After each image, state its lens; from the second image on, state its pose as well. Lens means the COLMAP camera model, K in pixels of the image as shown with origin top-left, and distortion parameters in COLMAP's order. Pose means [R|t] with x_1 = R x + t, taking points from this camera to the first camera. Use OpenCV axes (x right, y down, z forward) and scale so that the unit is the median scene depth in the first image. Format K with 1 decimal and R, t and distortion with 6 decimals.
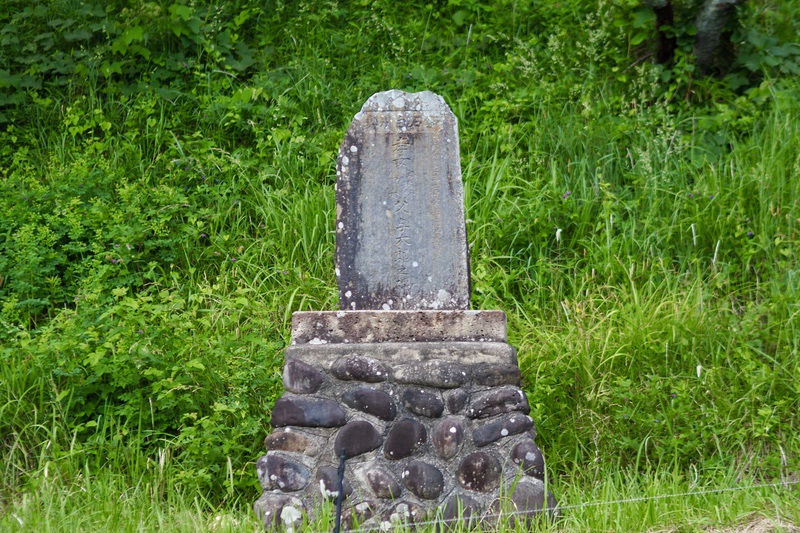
lens RADIAL K [[2193.7, 0, 400.2], [0, 2193.7, 267.0], [0, 0, 1]] dist [0.126834, 0.000000]
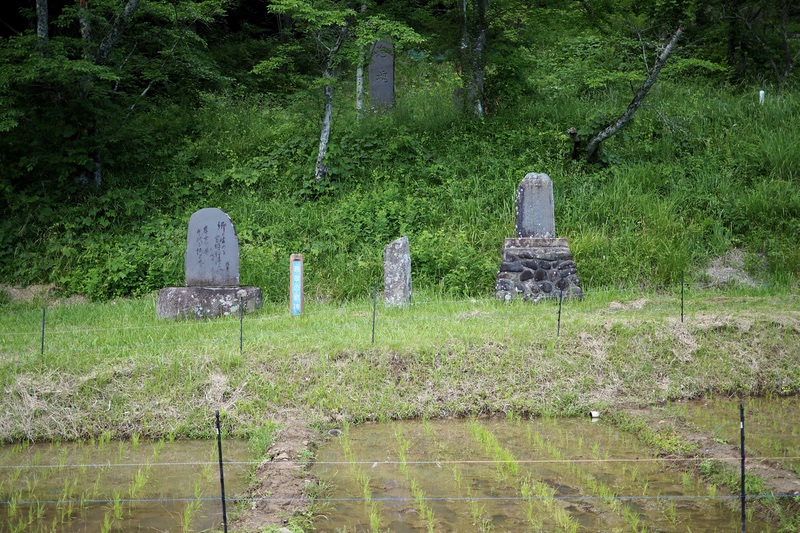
lens RADIAL K [[946.4, 0, 400.3], [0, 946.4, 265.4], [0, 0, 1]] dist [0.006296, 0.000000]
pose [[0.997400, 0.005333, 0.071860, -0.317511], [-0.008520, 0.998989, 0.044130, -0.000620], [-0.071552, -0.044627, 0.996438, -0.449233]]
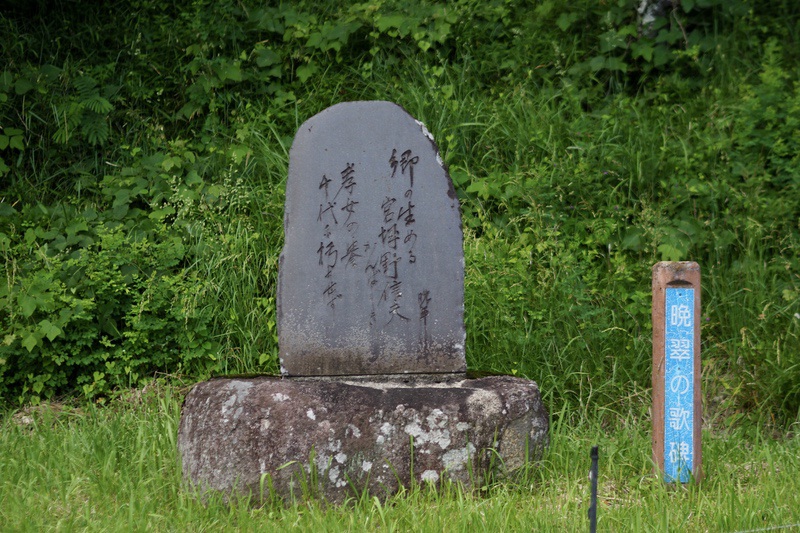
lens RADIAL K [[2193.7, 0, 399.8], [0, 2193.7, 266.5], [0, 0, 1]] dist [0.126834, 0.000000]
pose [[0.999227, 0.002010, -0.039257, -0.450405], [-0.000587, 0.999343, 0.036247, 0.015267], [0.039304, -0.036196, 0.998572, 0.060694]]
